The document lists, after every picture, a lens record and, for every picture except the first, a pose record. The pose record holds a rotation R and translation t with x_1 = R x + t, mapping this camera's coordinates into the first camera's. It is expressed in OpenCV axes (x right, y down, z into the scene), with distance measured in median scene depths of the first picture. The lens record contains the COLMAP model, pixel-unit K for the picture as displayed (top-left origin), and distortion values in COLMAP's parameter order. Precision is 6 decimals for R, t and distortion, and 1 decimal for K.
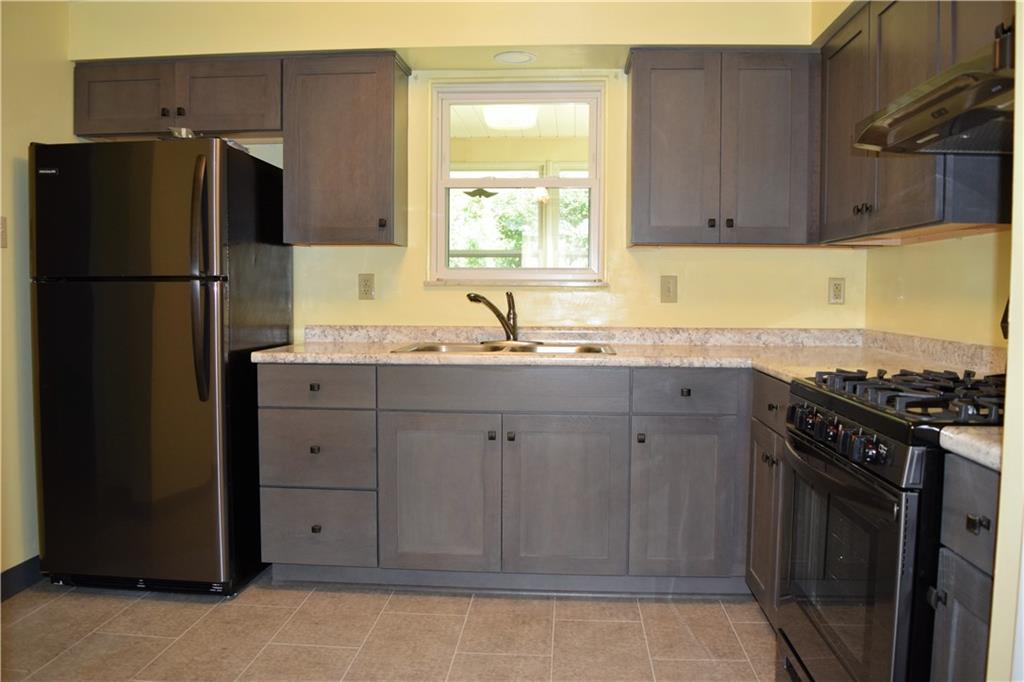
lens RADIAL K [[816.9, 0, 512.0], [0, 816.9, 341.0], [0, 0, 1]] dist [-0.077300, 0.000990]
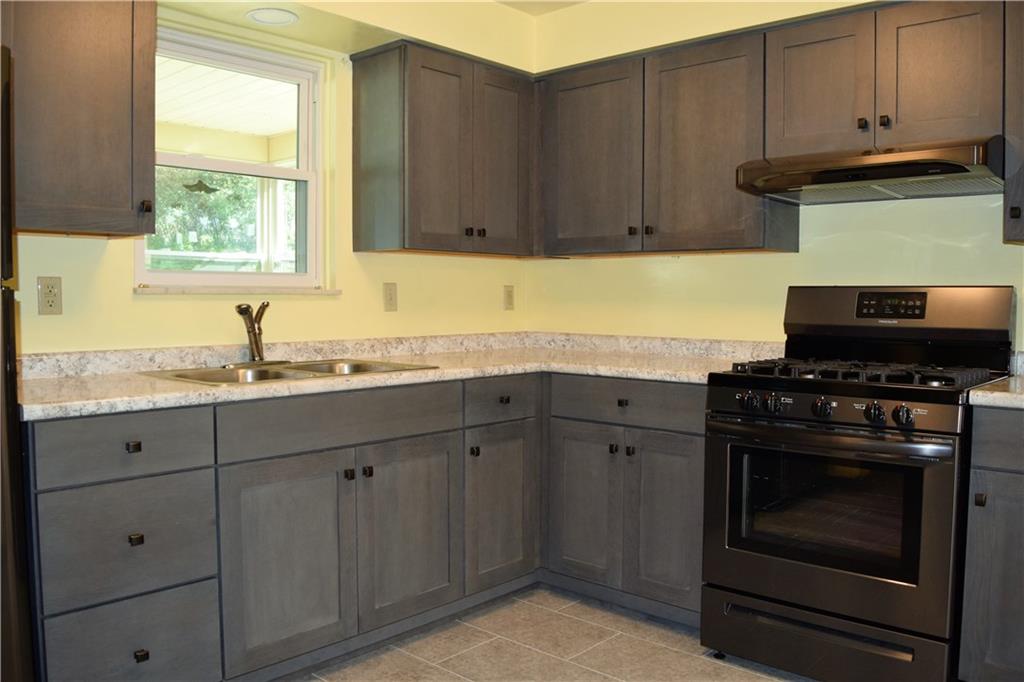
lens RADIAL K [[861.3, 0, 512.0], [0, 861.3, 341.0], [0, 0, 1]] dist [-0.063602, 0.001094]
pose [[0.613900, -0.043822, 0.788166, -0.597664], [0.046990, 0.998716, 0.018928, -0.028890], [-0.787984, 0.025416, 0.615171, 0.318778]]
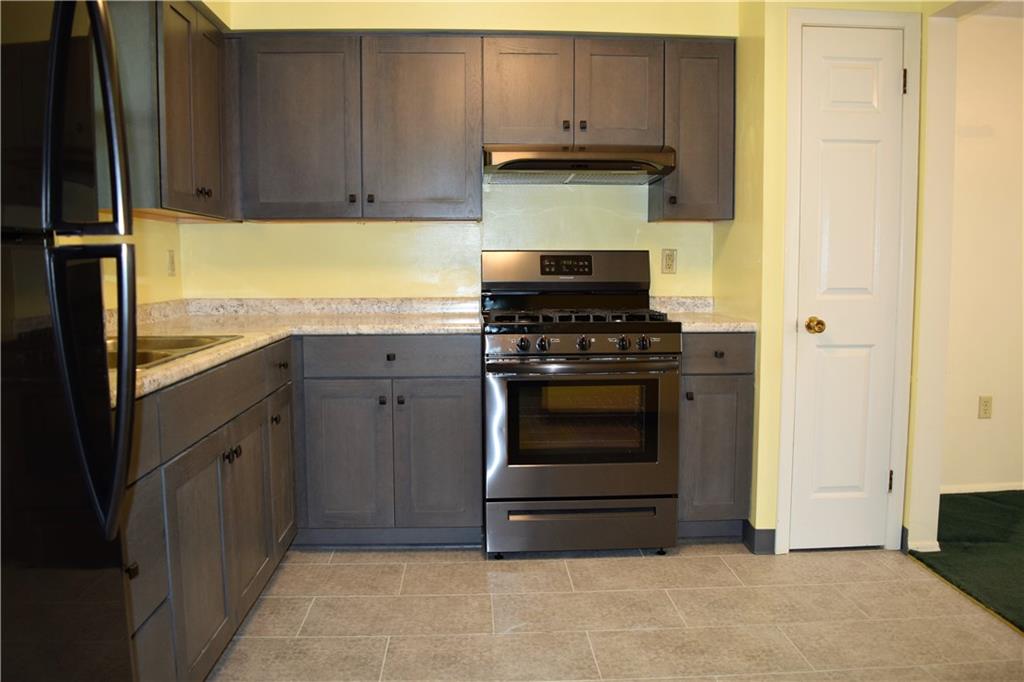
lens RADIAL K [[816.9, 0, 512.0], [0, 816.9, 341.0], [0, 0, 1]] dist [-0.077300, 0.000990]
pose [[-0.126633, -0.100807, 0.986814, -0.773530], [0.060854, 0.992159, 0.109162, -0.056392], [-0.990081, 0.073875, -0.119505, 0.805584]]
